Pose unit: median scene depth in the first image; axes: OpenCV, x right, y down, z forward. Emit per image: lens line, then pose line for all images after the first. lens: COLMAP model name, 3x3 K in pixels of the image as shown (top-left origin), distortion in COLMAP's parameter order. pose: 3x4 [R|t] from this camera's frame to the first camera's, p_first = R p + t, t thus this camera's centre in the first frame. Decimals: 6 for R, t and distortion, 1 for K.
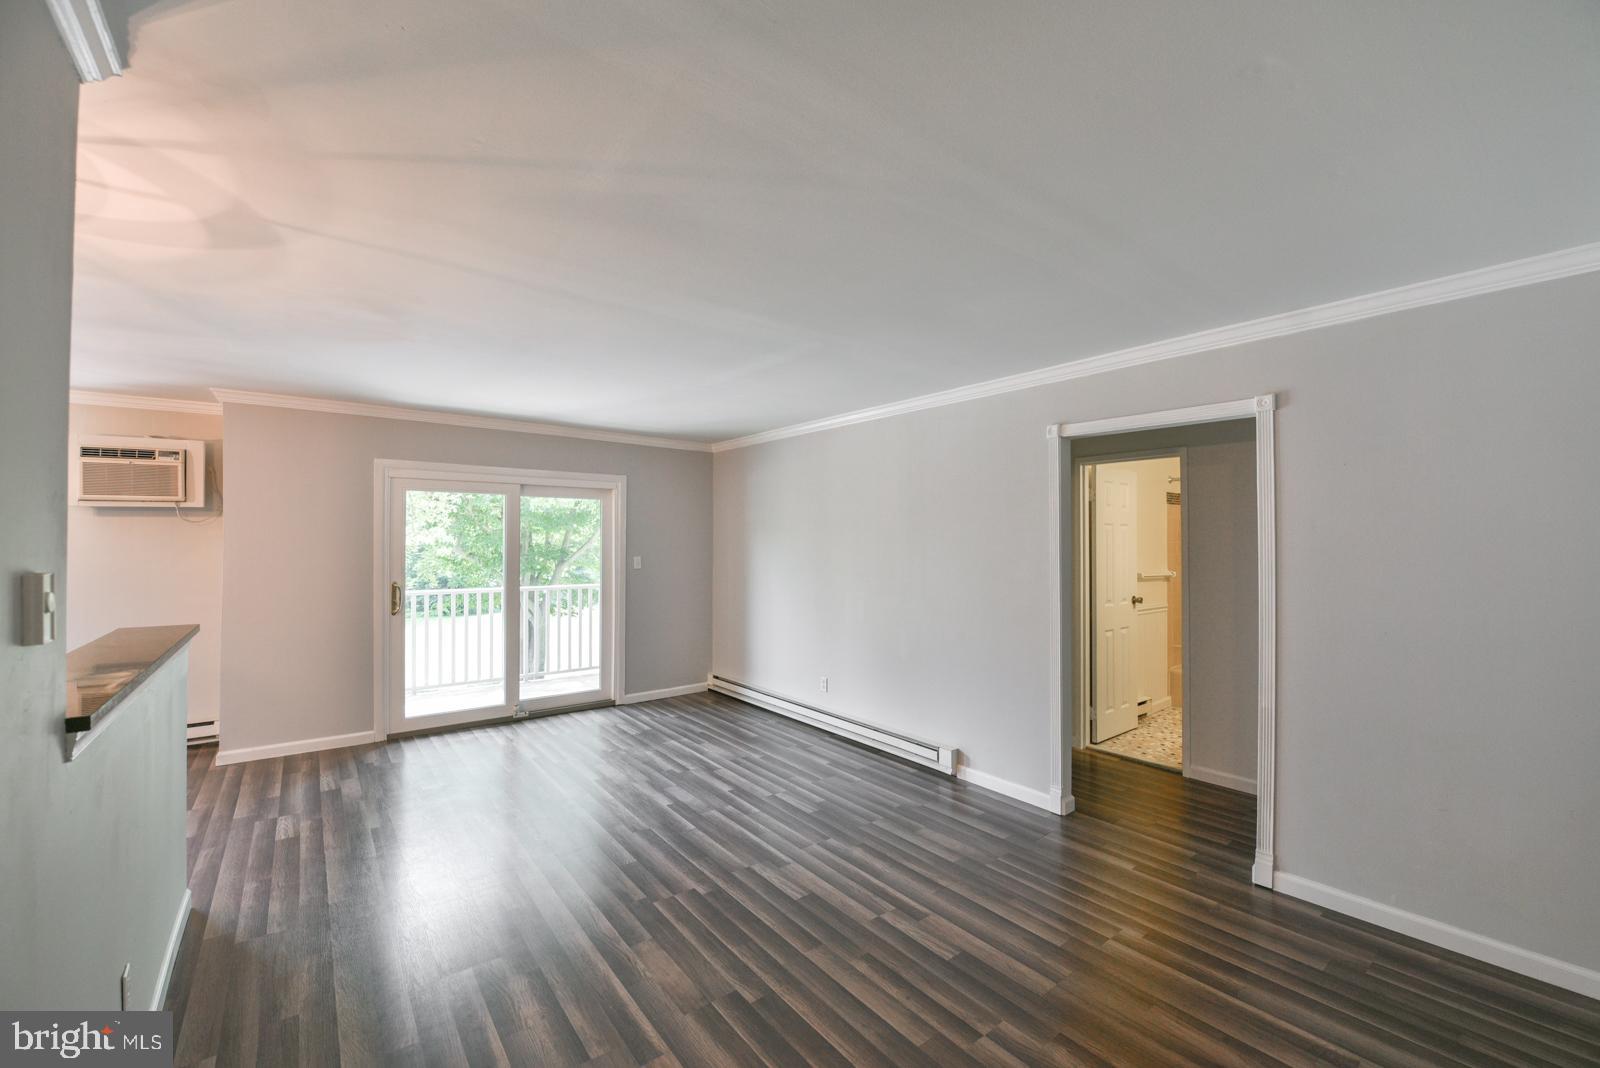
lens RADIAL K [[641.3, 0, 809.4], [0, 641.3, 536.0], [0, 0, 1]] dist [-0.015492, -0.001940]
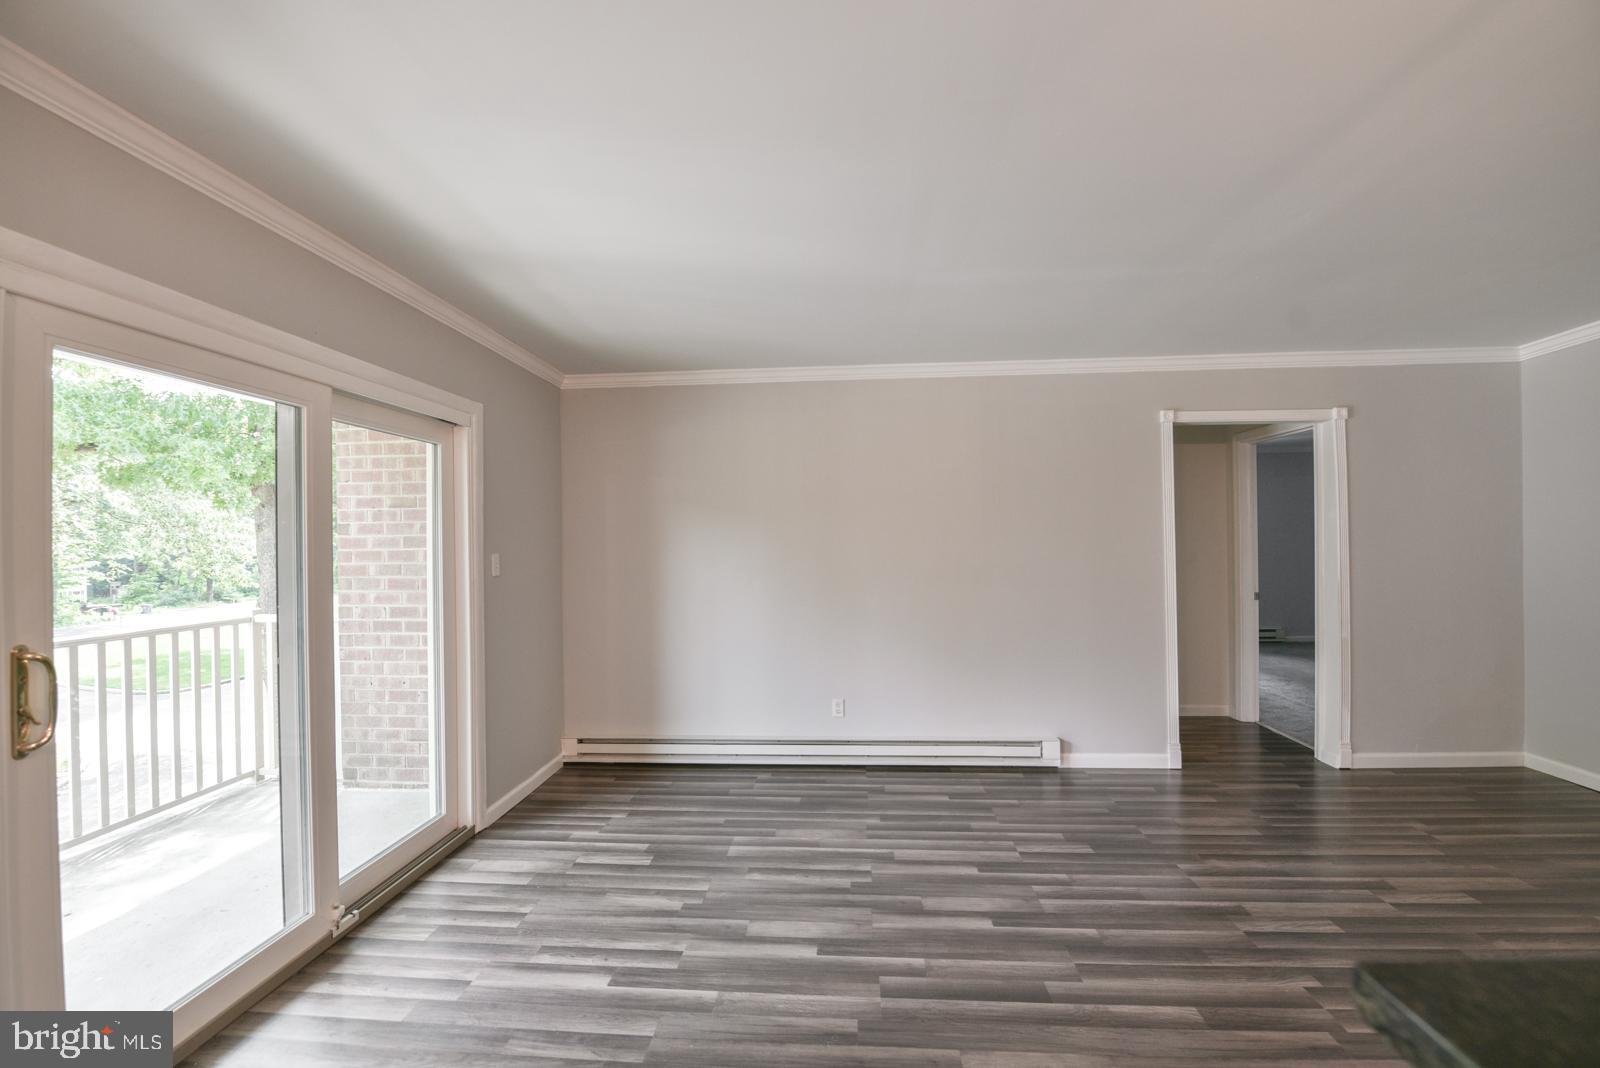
lens RADIAL K [[641.3, 0, 804.8], [0, 641.3, 534.4], [0, 0, 1]] dist [-0.015492, -0.001940]
pose [[0.676392, -0.003256, 0.736535, -0.679662], [0.009691, 0.999943, -0.004480, 0.027723], [-0.736478, 0.010168, 0.676385, 0.588738]]
